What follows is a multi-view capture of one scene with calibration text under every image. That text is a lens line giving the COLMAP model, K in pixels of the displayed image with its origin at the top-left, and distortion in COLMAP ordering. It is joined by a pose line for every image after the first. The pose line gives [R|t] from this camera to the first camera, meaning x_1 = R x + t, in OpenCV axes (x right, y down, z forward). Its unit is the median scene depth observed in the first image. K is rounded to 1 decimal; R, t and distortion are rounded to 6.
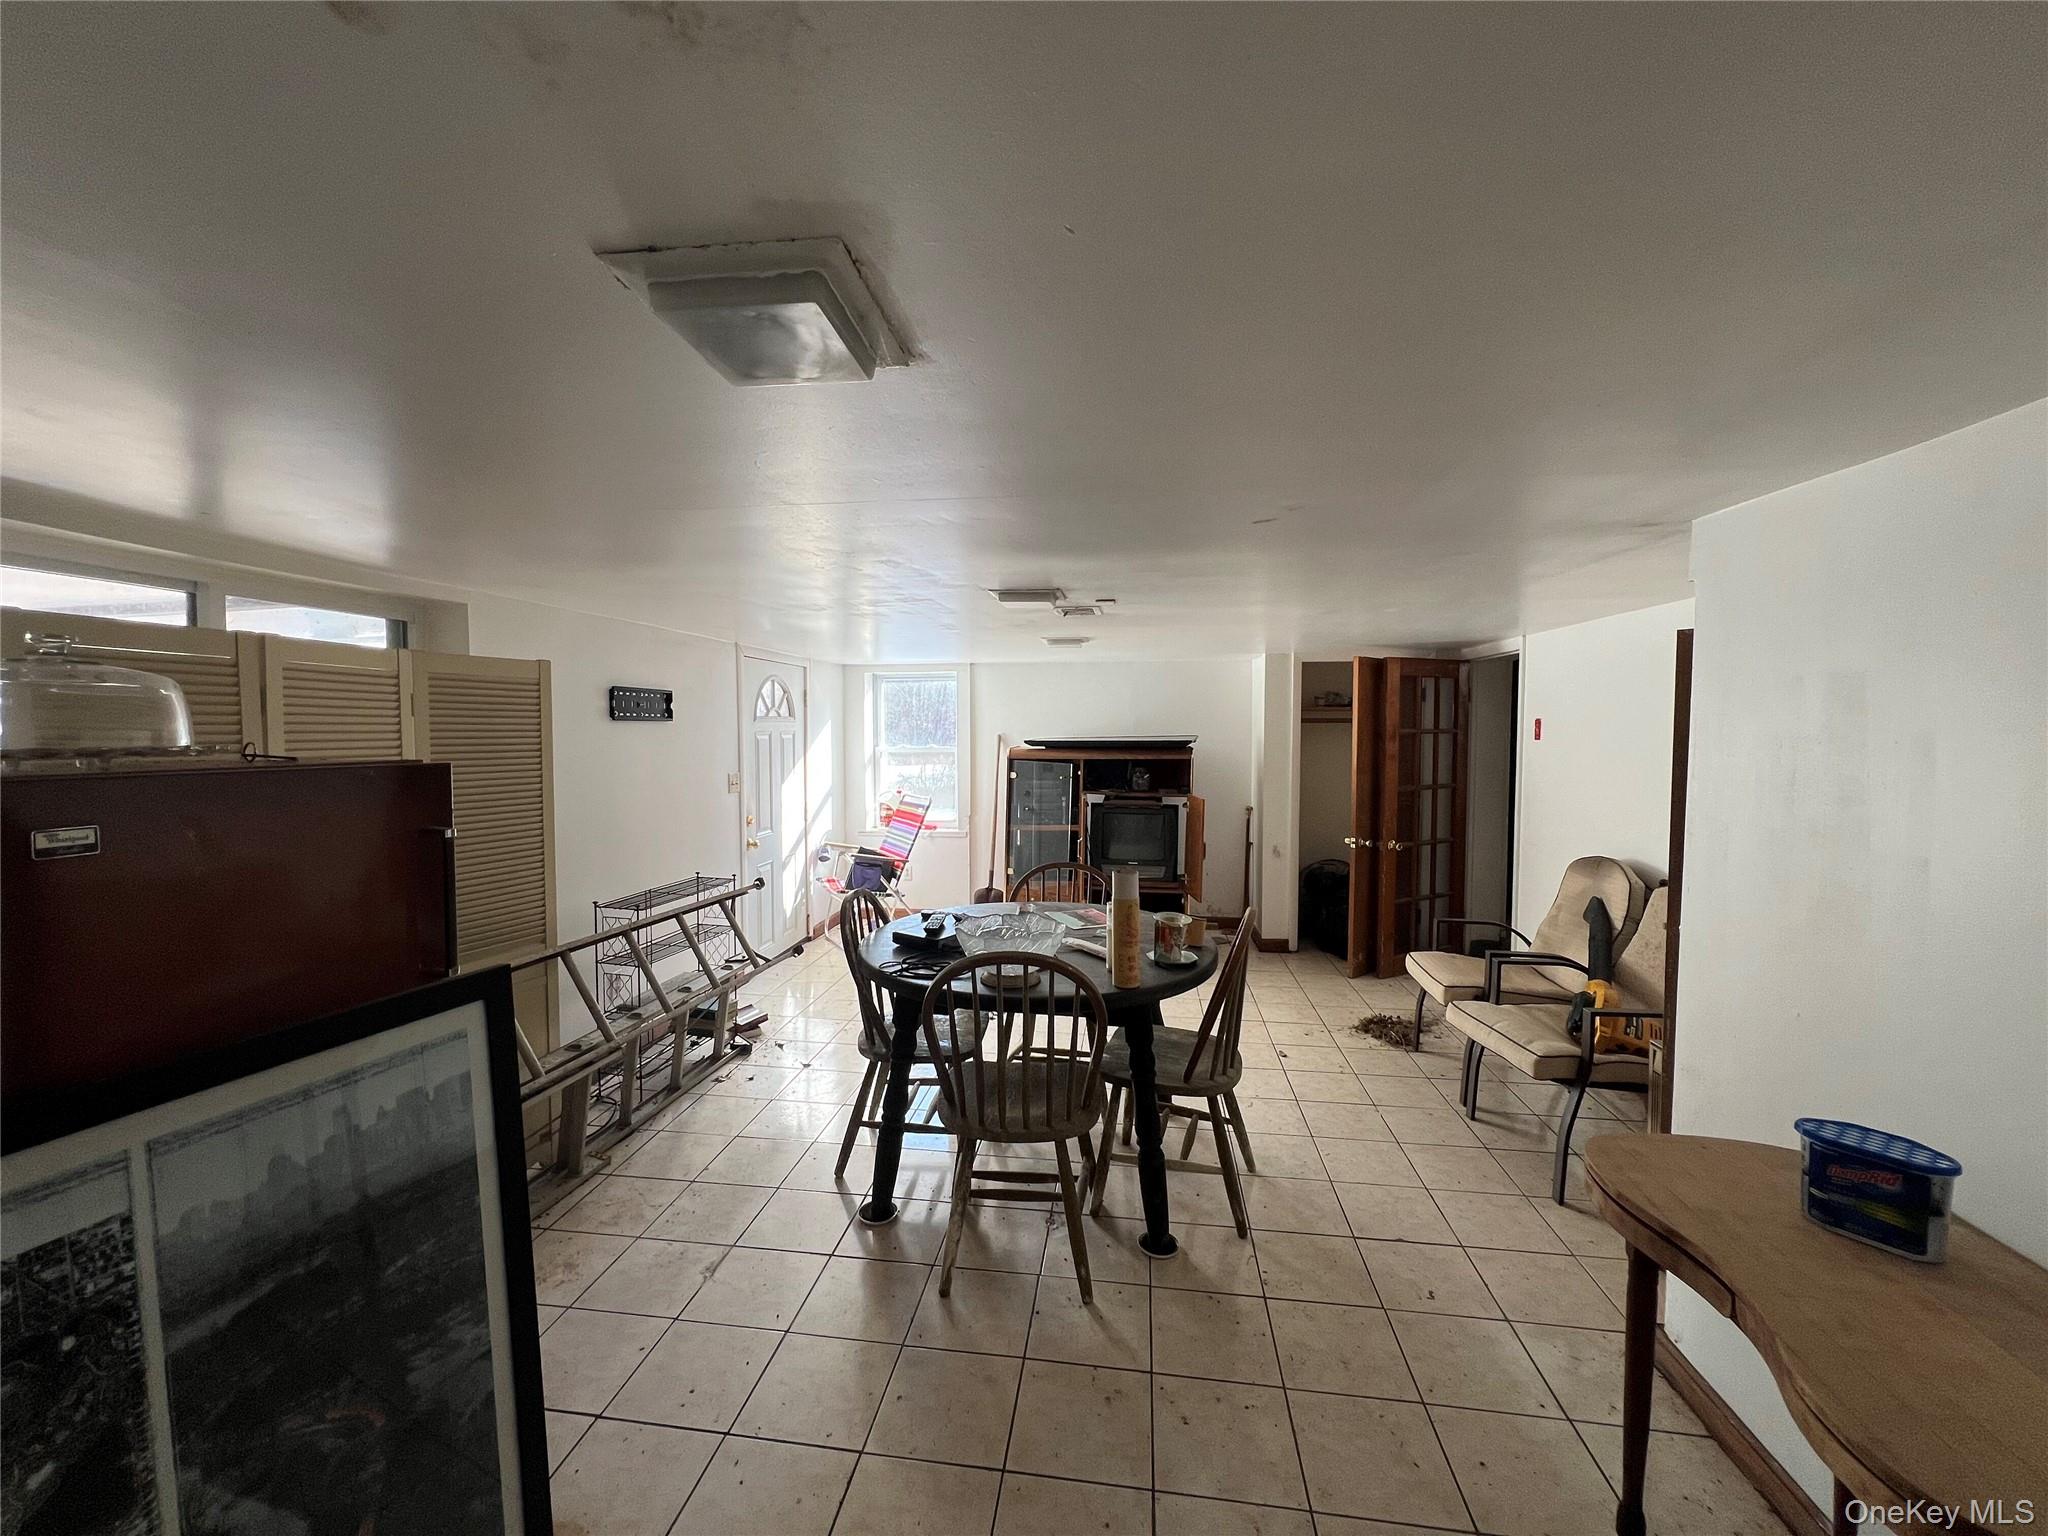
lens RADIAL K [[822.0, 0, 1029.8], [0, 822.0, 773.3], [0, 0, 1]] dist [-0.001428, 0.000832]
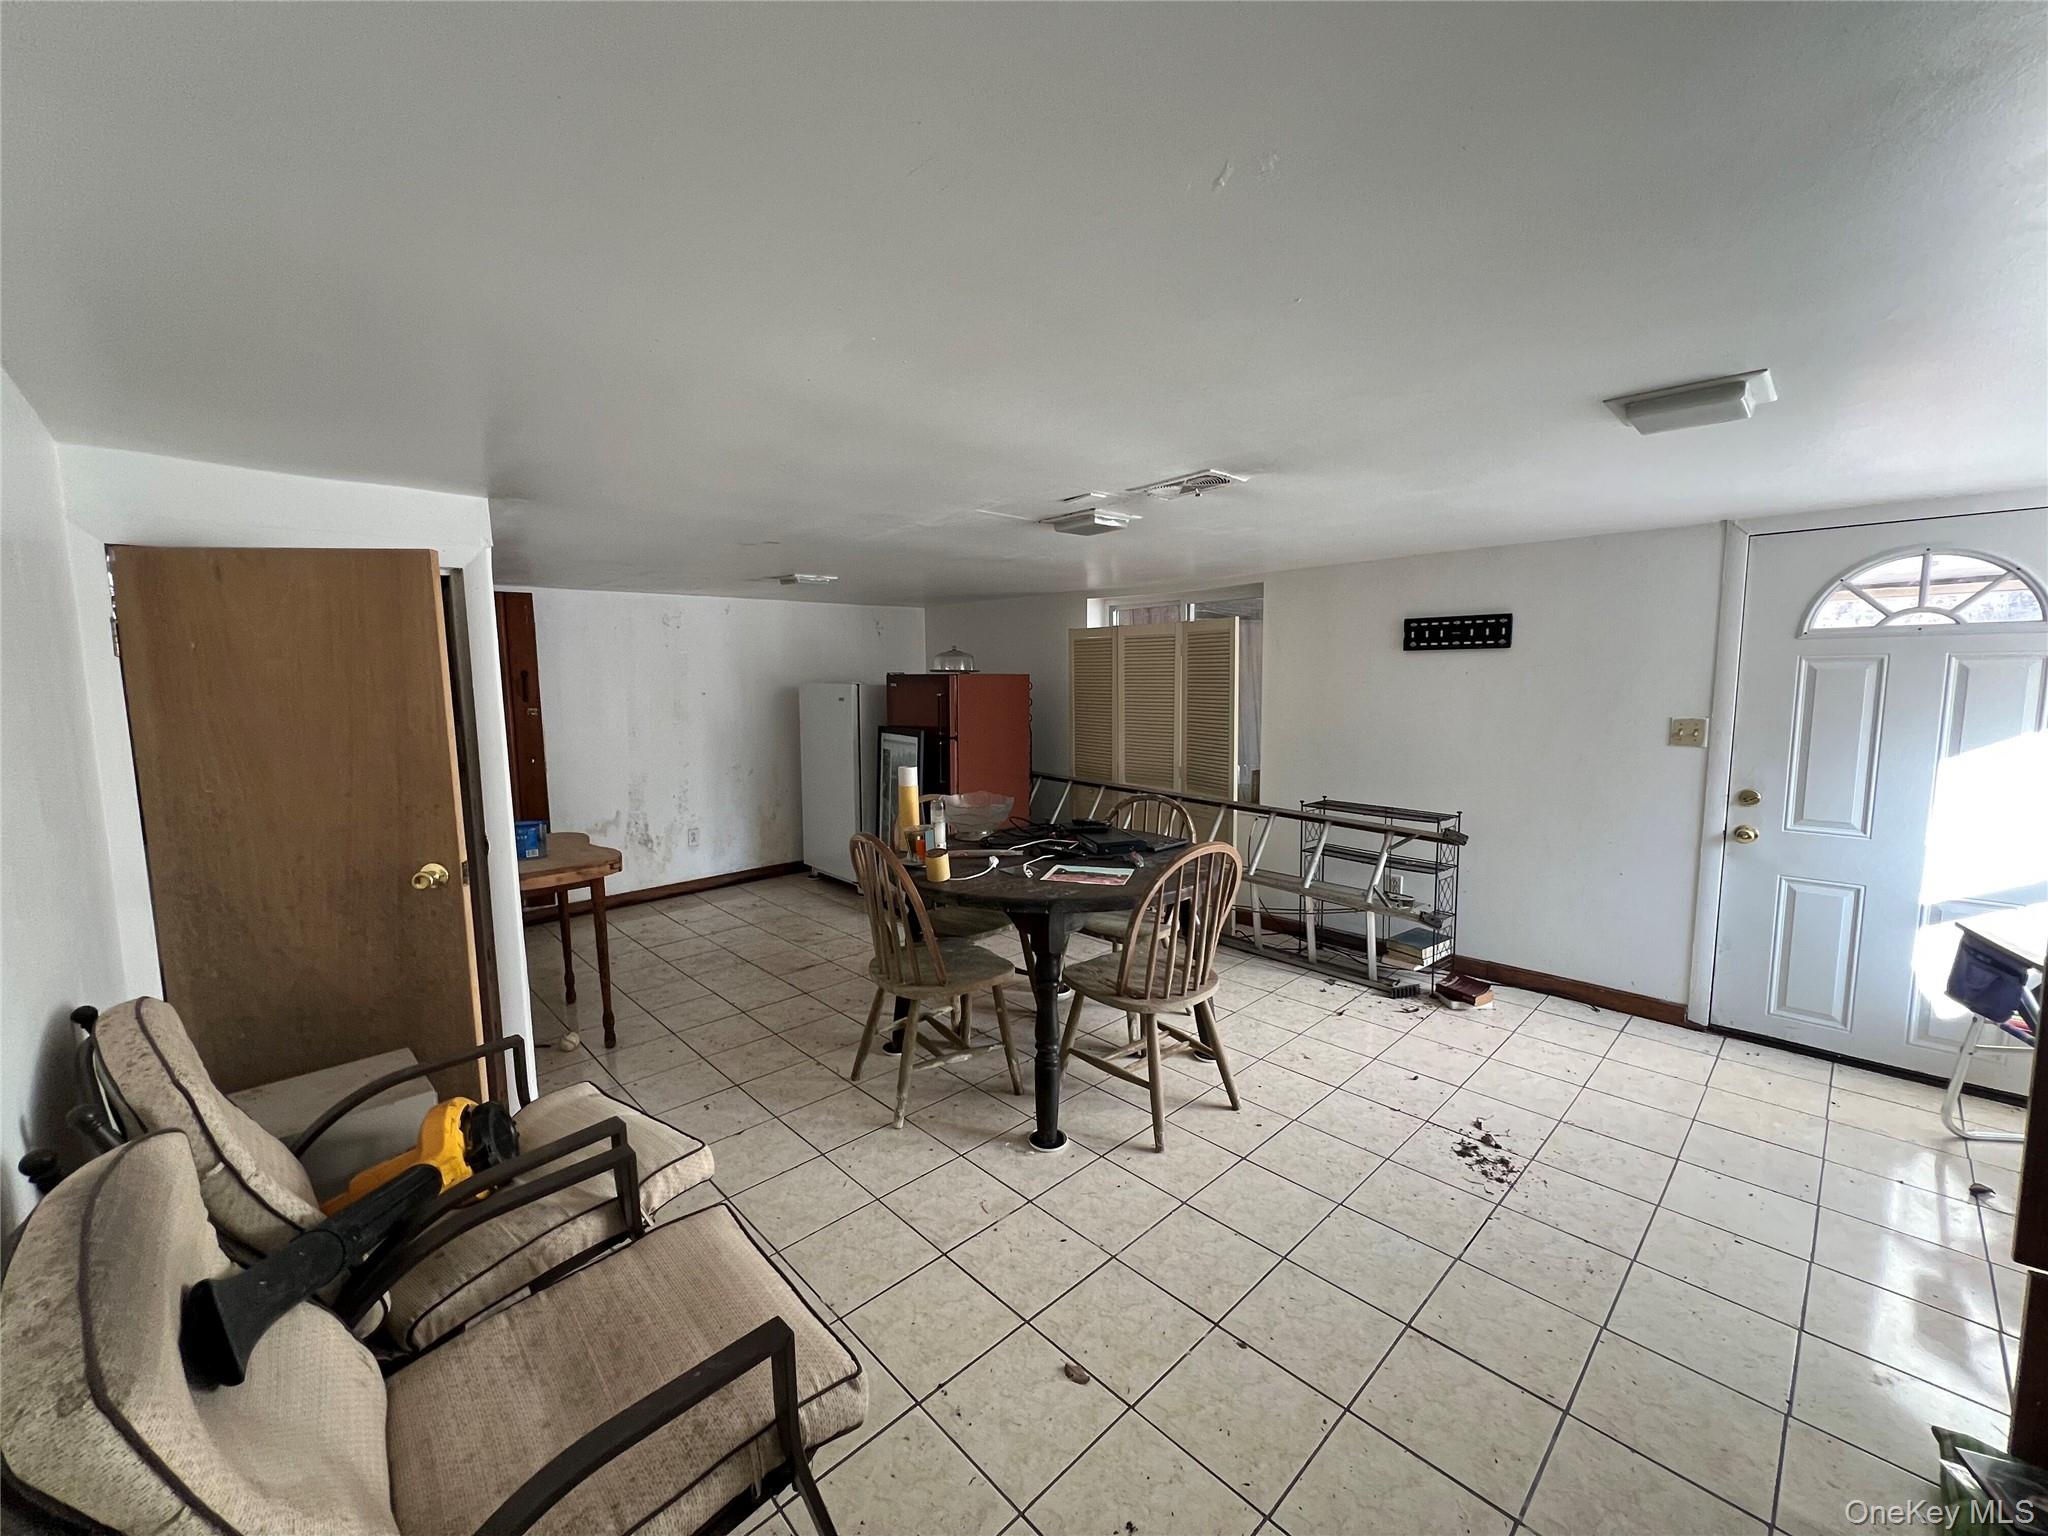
lens RADIAL K [[822.0, 0, 1028.0], [0, 822.0, 761.8], [0, 0, 1]] dist [-0.001428, 0.000832]
pose [[-0.622230, 0.088985, -0.777761, 0.672920], [-0.033111, 0.989638, 0.139716, -0.052542], [0.782134, 0.112688, -0.612836, 1.268544]]
